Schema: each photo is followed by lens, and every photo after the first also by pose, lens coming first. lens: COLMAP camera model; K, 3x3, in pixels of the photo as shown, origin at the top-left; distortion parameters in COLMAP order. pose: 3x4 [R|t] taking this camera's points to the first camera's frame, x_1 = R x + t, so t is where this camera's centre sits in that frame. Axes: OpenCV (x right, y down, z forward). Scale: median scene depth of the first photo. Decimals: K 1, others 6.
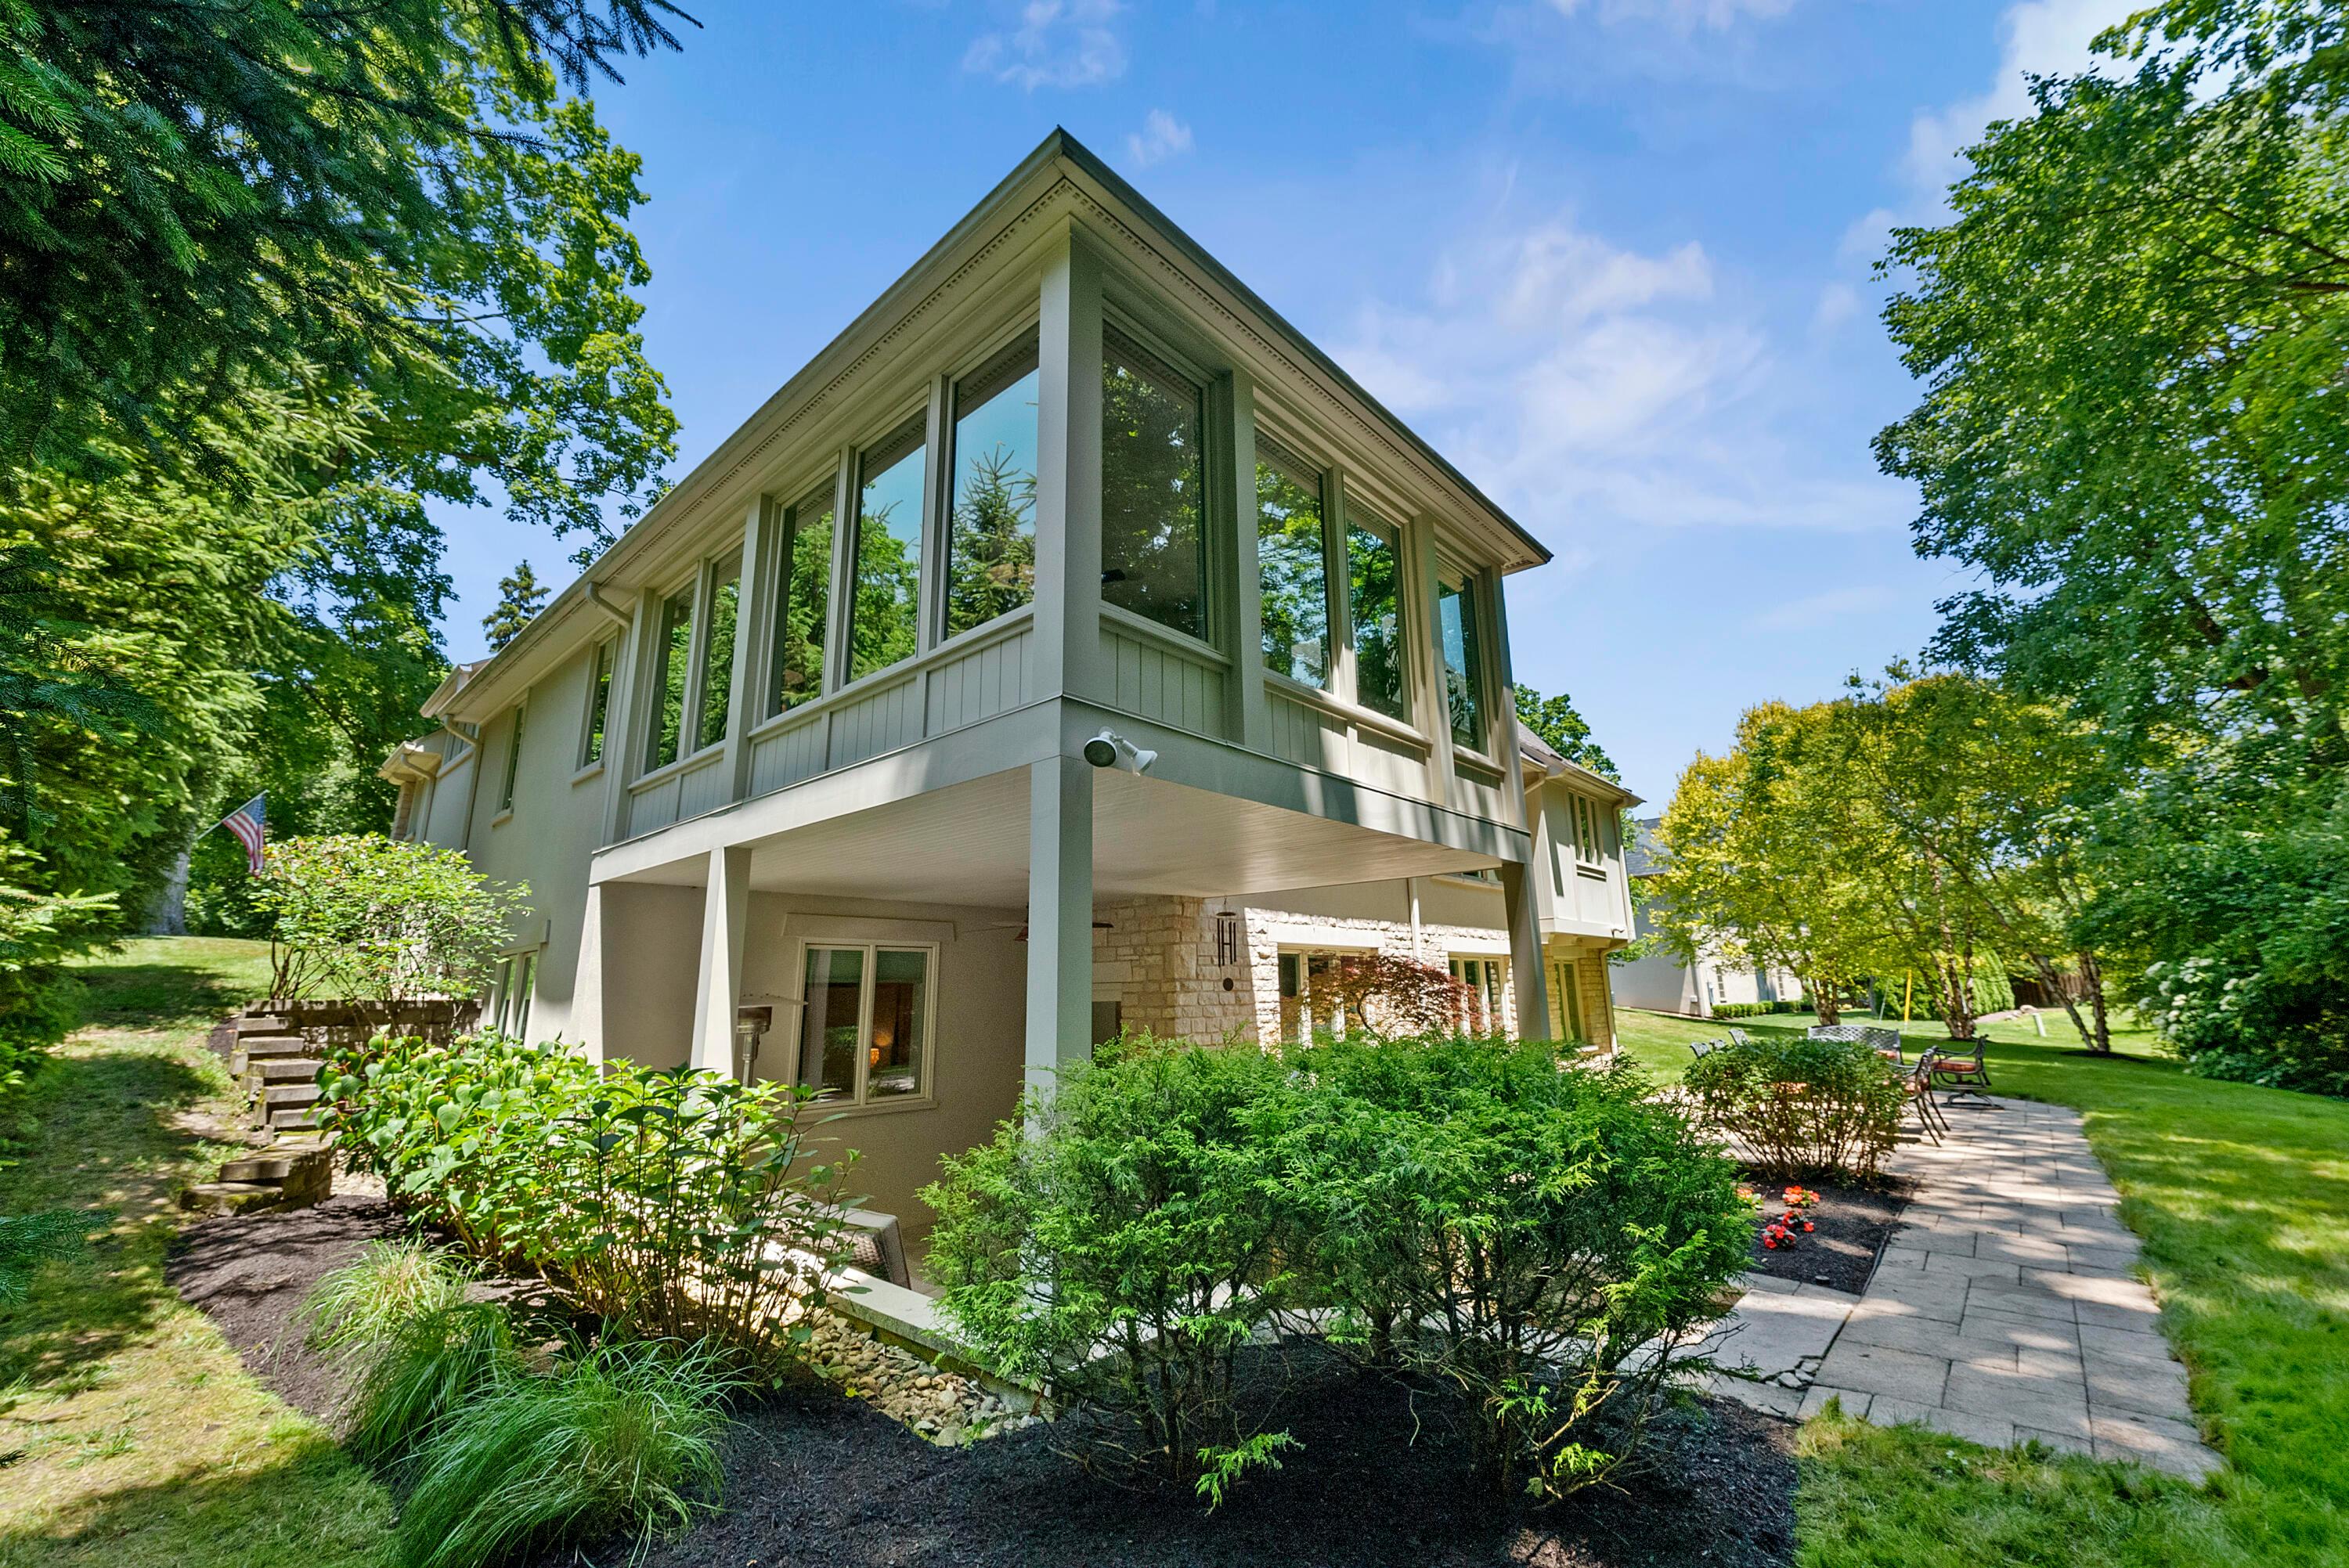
lens RADIAL K [[918.5, 0, 1174.8], [0, 918.5, 791.7], [0, 0, 1]] dist [0.002330, -0.000196]
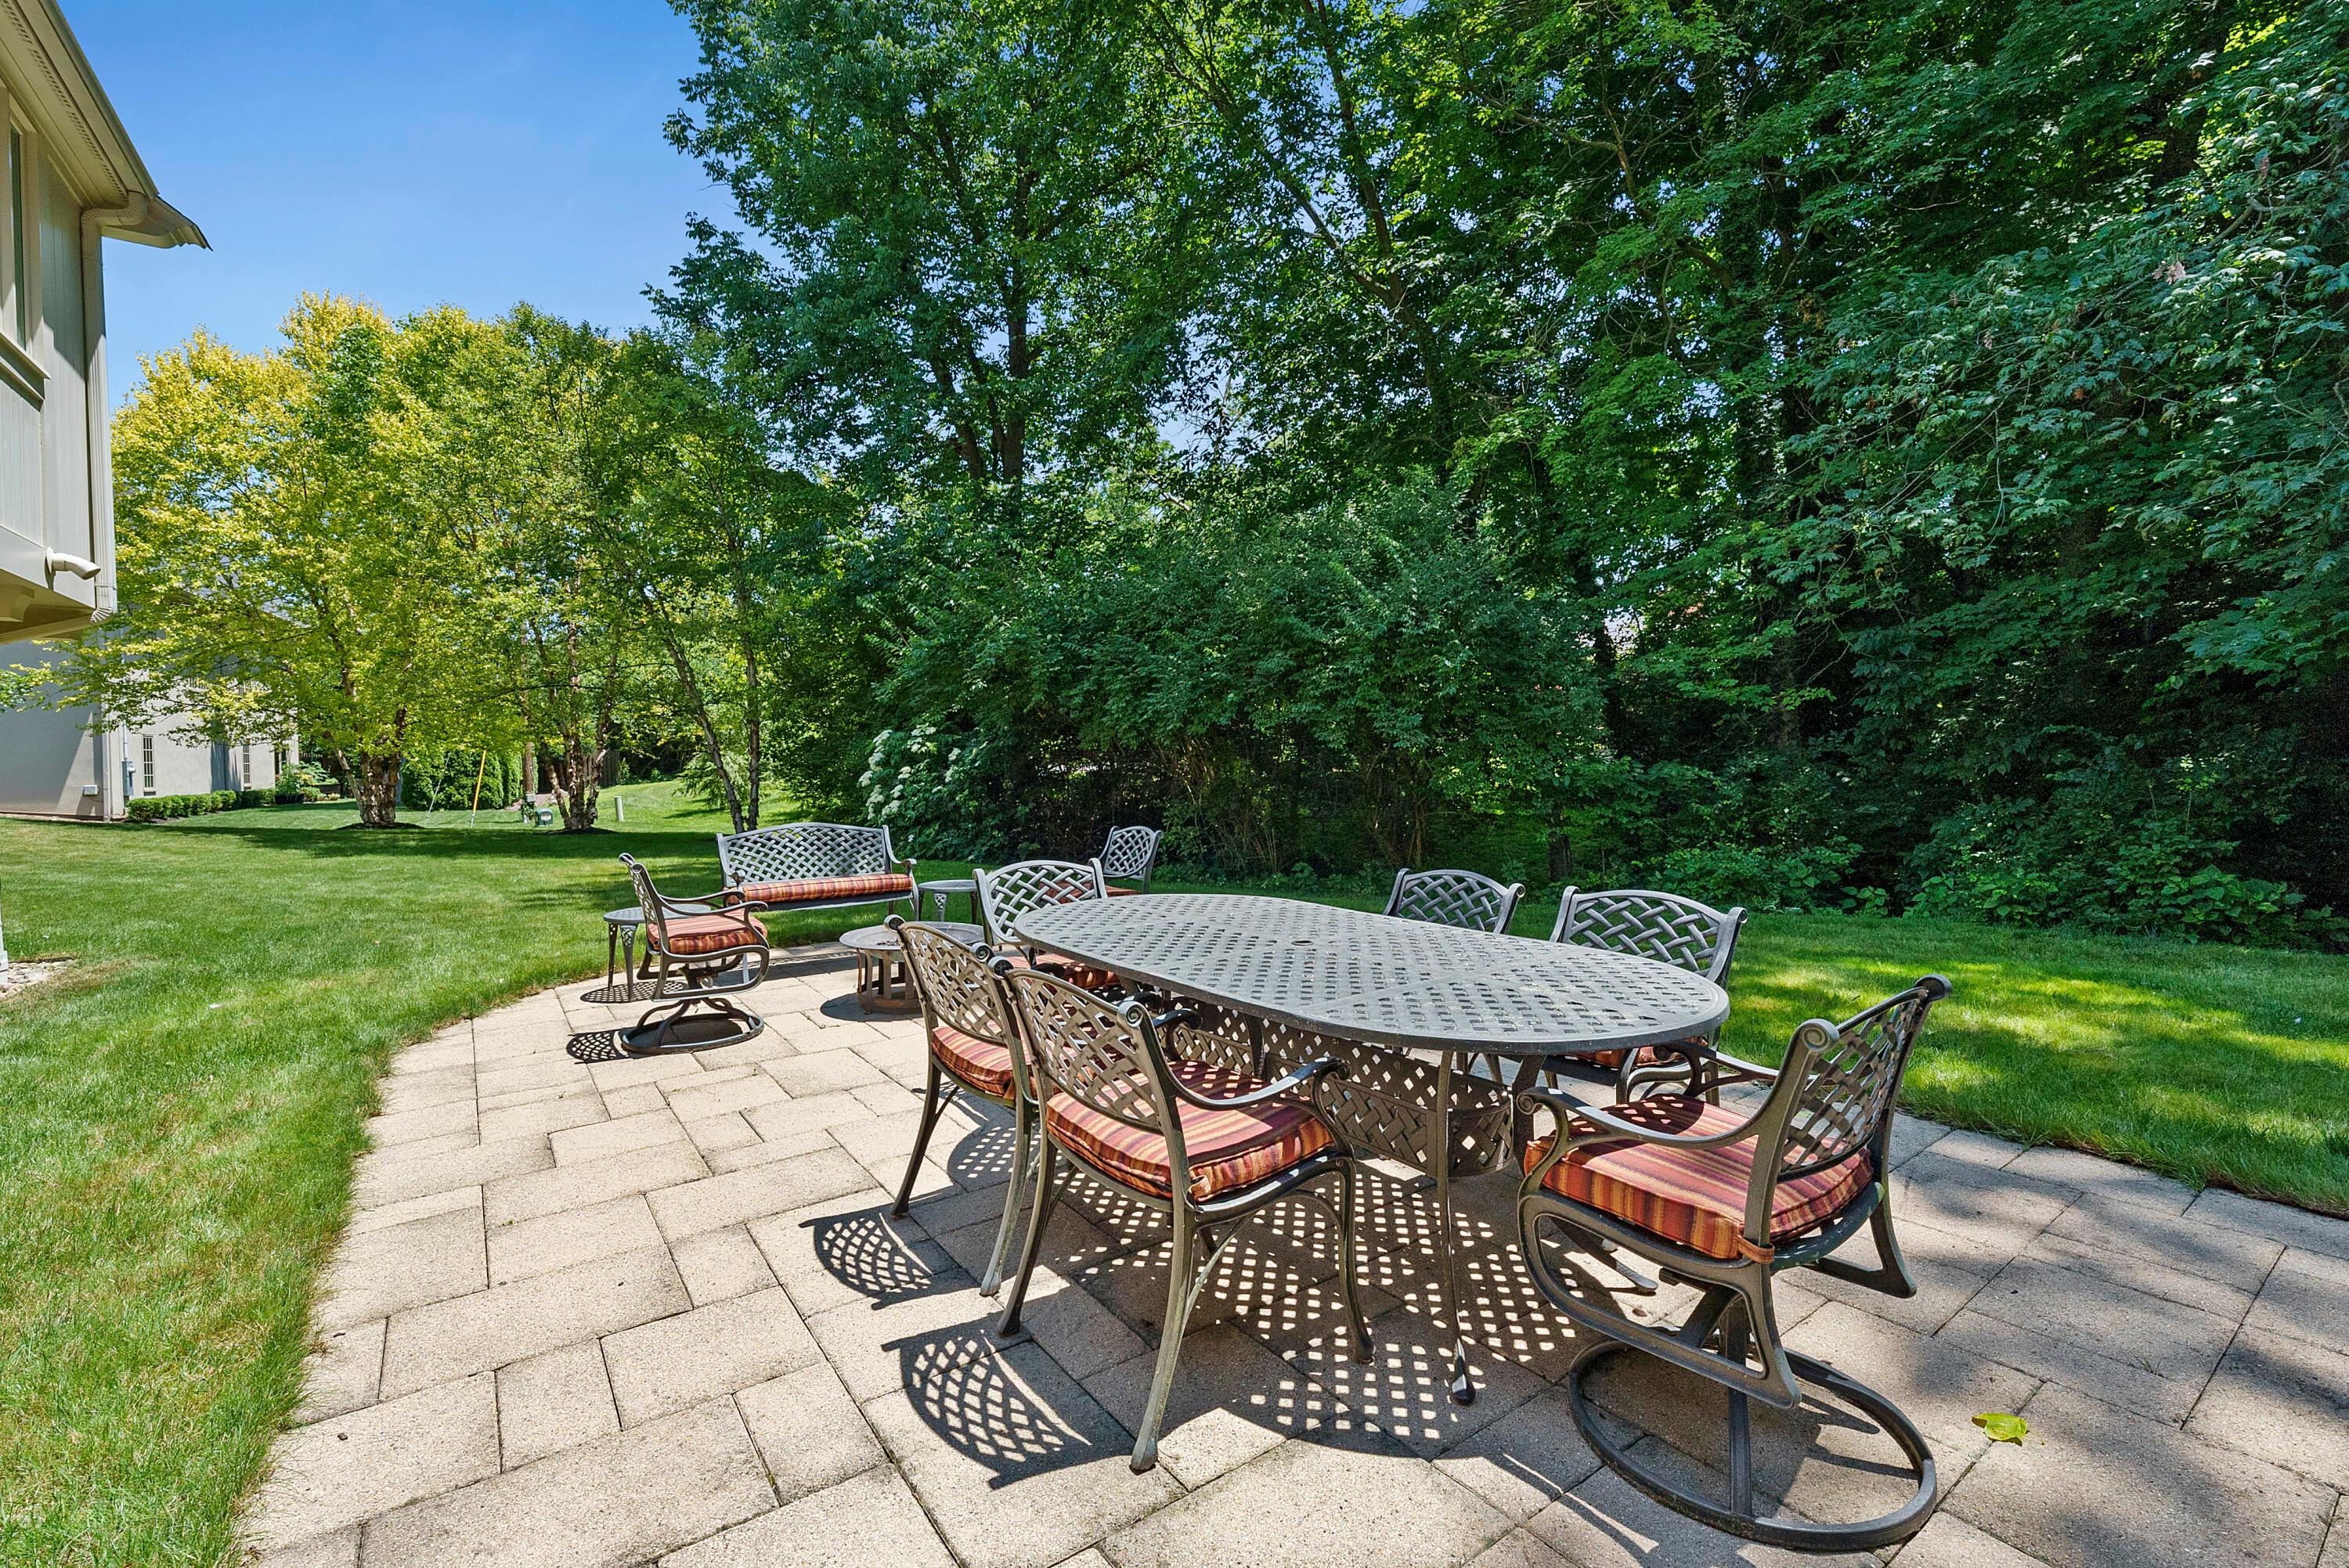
lens RADIAL K [[1003.5, 0, 1179.7], [0, 1003.5, 771.9], [0, 0, 1]] dist [0.000374, -0.000024]
pose [[0.201267, 0.000670, 0.979536, 0.137742], [-0.198901, 0.979195, 0.040199, 0.084717], [-0.959130, -0.202922, 0.197213, 0.352111]]
